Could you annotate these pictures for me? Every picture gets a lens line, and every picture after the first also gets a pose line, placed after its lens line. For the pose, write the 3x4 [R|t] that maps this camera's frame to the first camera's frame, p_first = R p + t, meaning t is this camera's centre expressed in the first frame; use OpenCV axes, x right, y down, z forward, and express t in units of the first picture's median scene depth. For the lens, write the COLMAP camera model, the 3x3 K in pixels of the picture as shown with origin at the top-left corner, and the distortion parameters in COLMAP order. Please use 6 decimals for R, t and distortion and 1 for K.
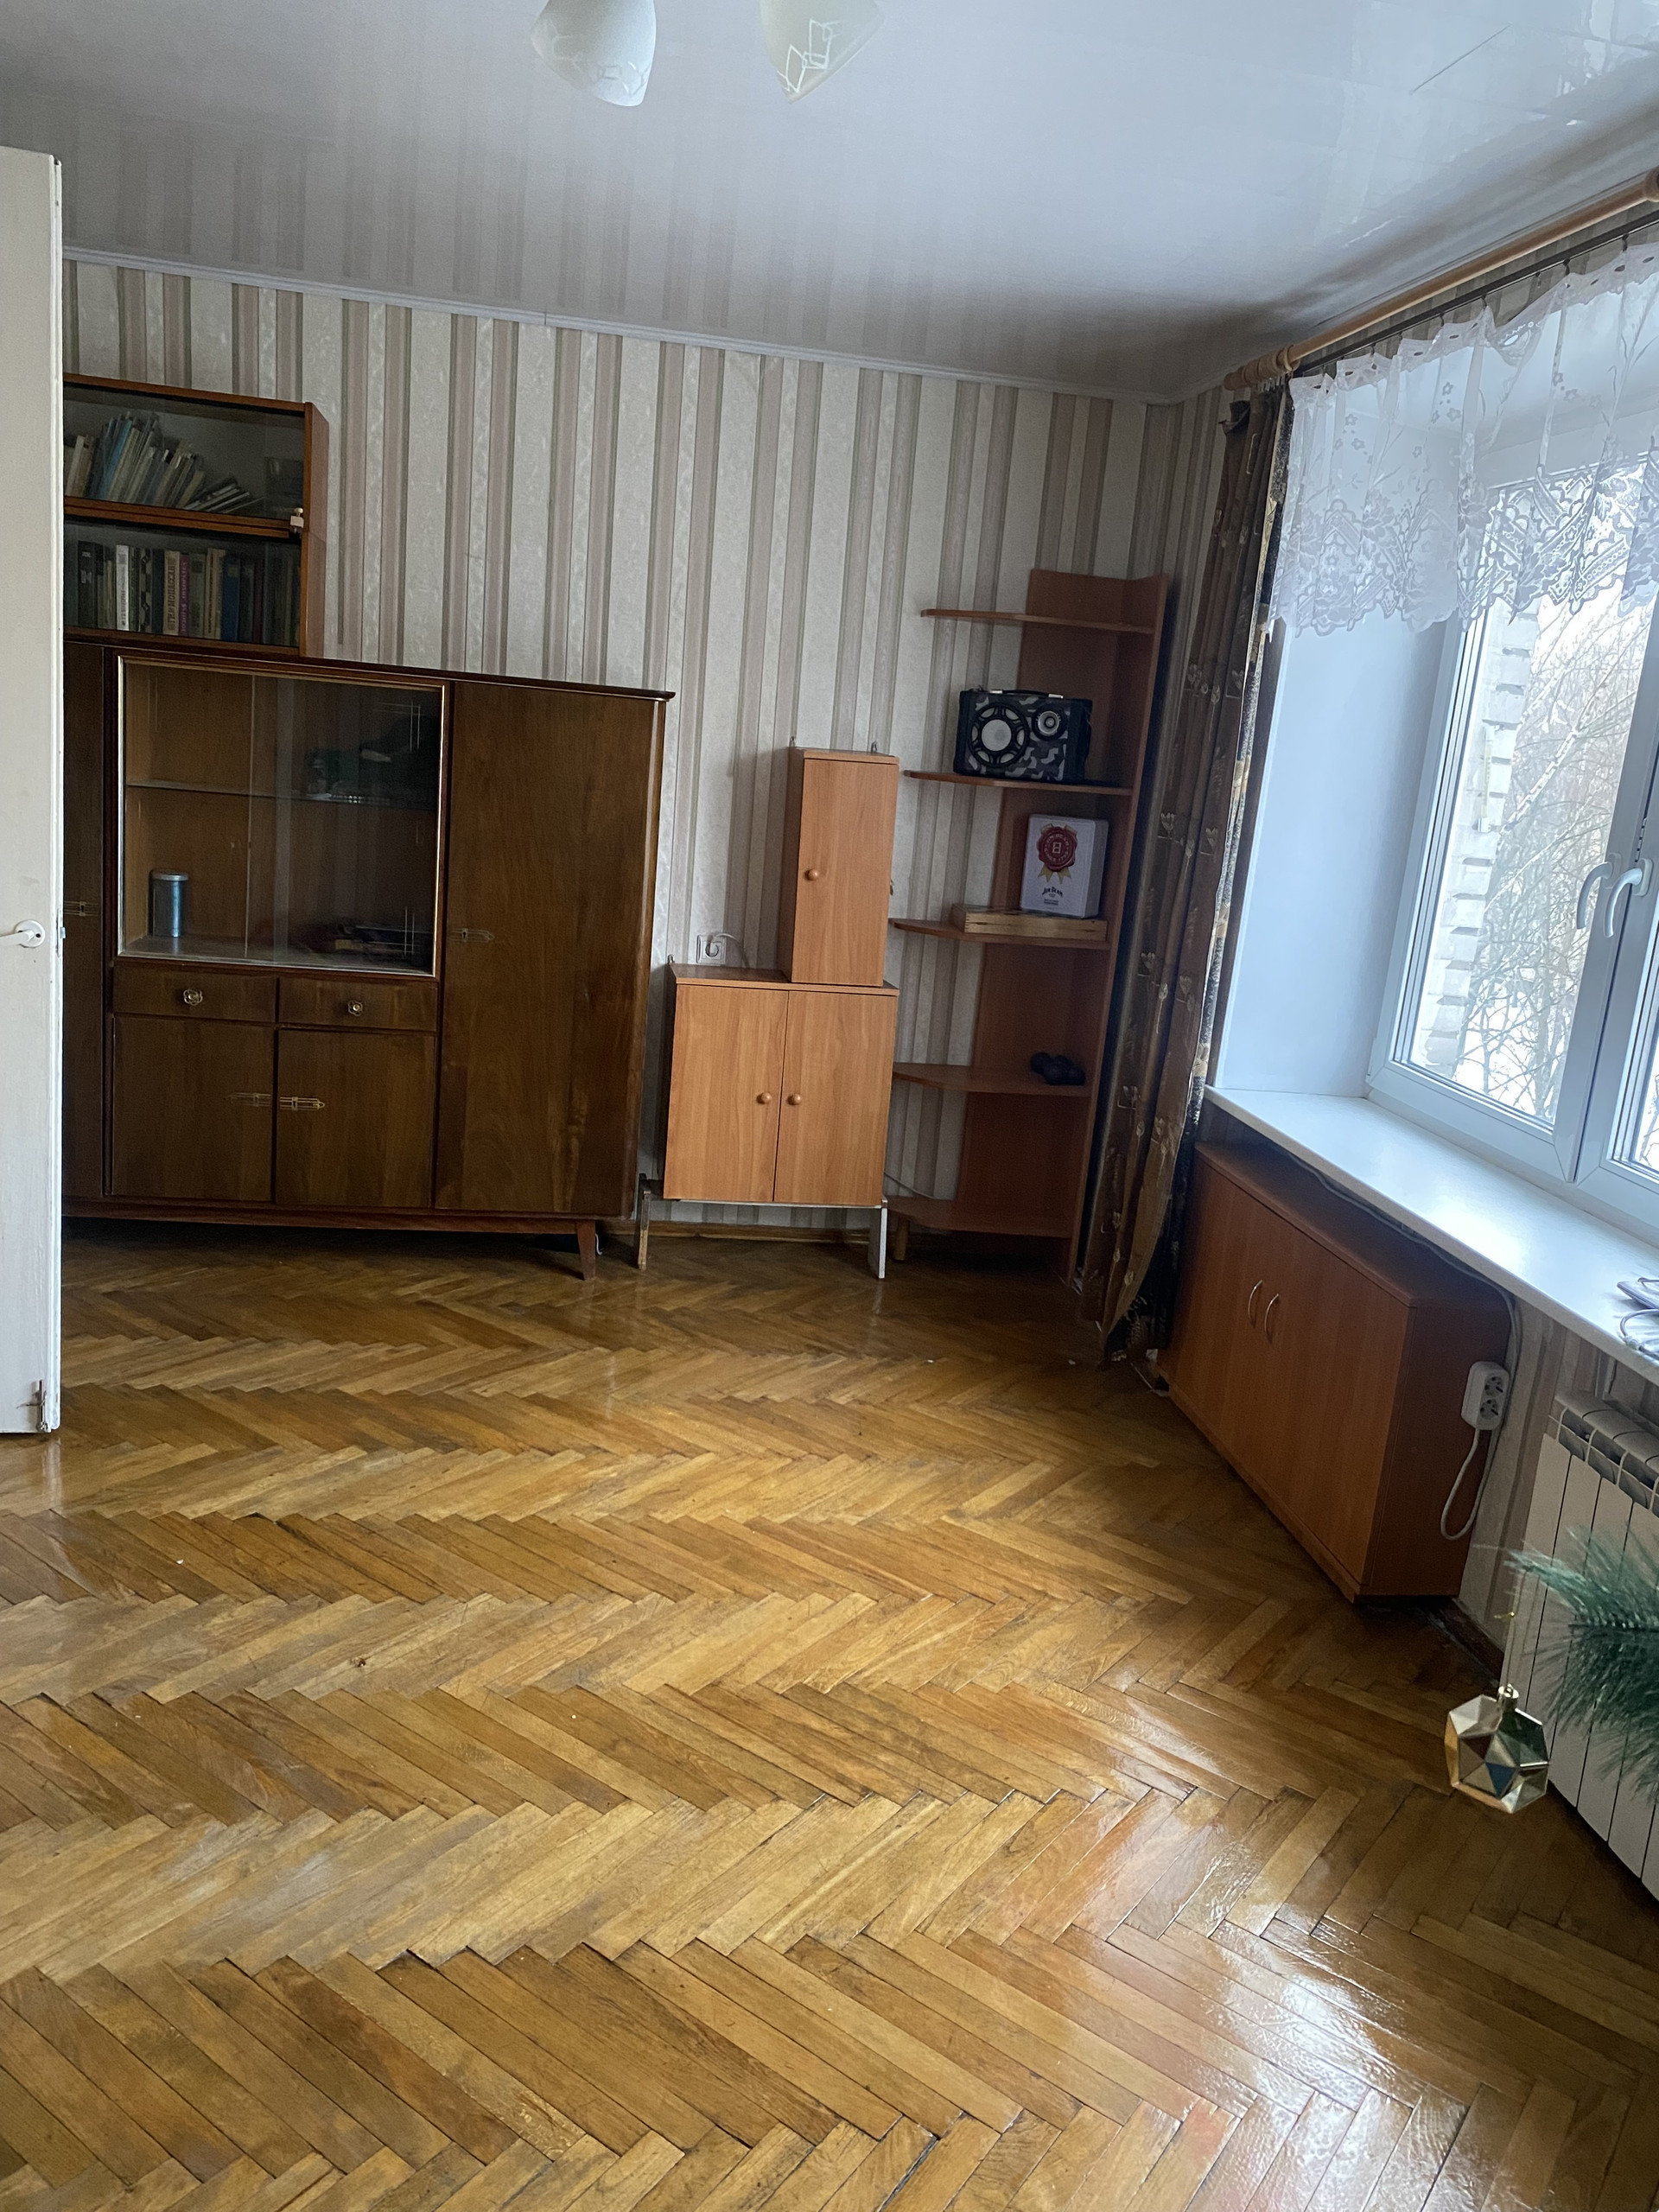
lens RADIAL K [[1705.7, 0, 833.0], [0, 1705.7, 1106.4], [0, 0, 1]] dist [0.018436, -0.001583]
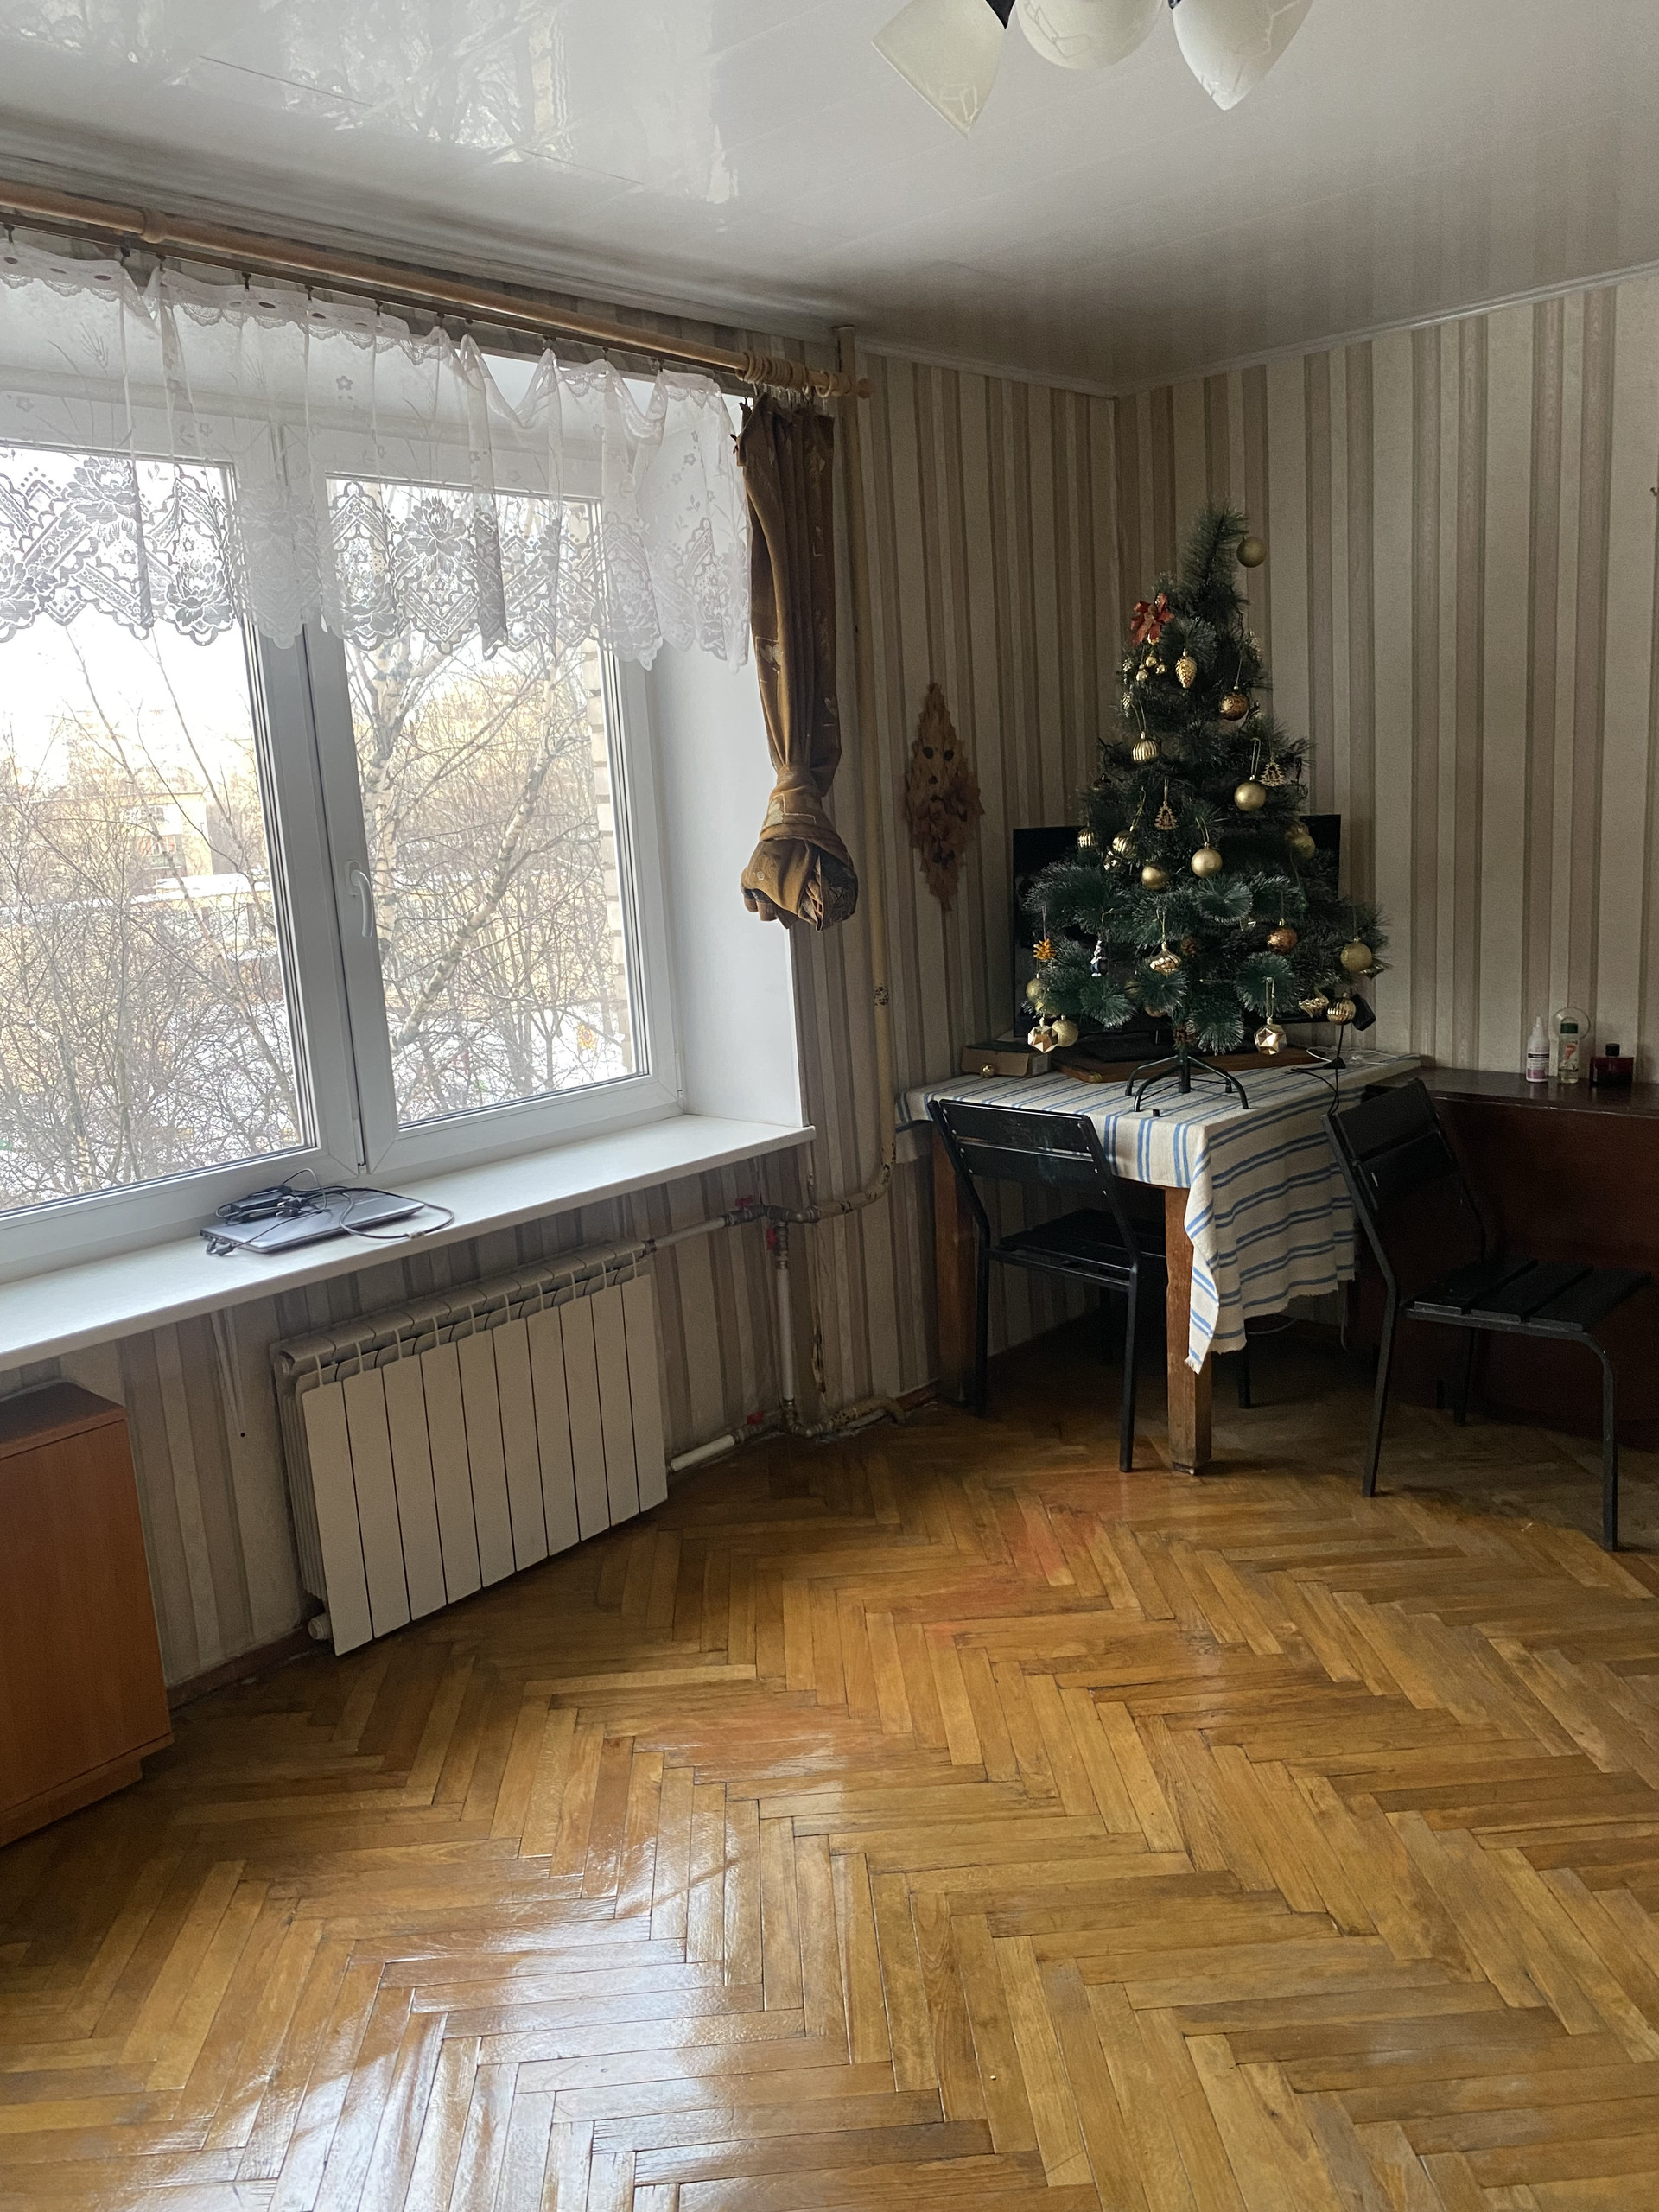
lens RADIAL K [[1705.7, 0, 832.8], [0, 1705.7, 1106.9], [0, 0, 1]] dist [0.018436, -0.001583]
pose [[-0.636588, -0.197338, 0.745529, -0.589417], [0.174103, 0.904978, 0.388205, -0.345528], [-0.751294, 0.376925, -0.541742, 1.295411]]
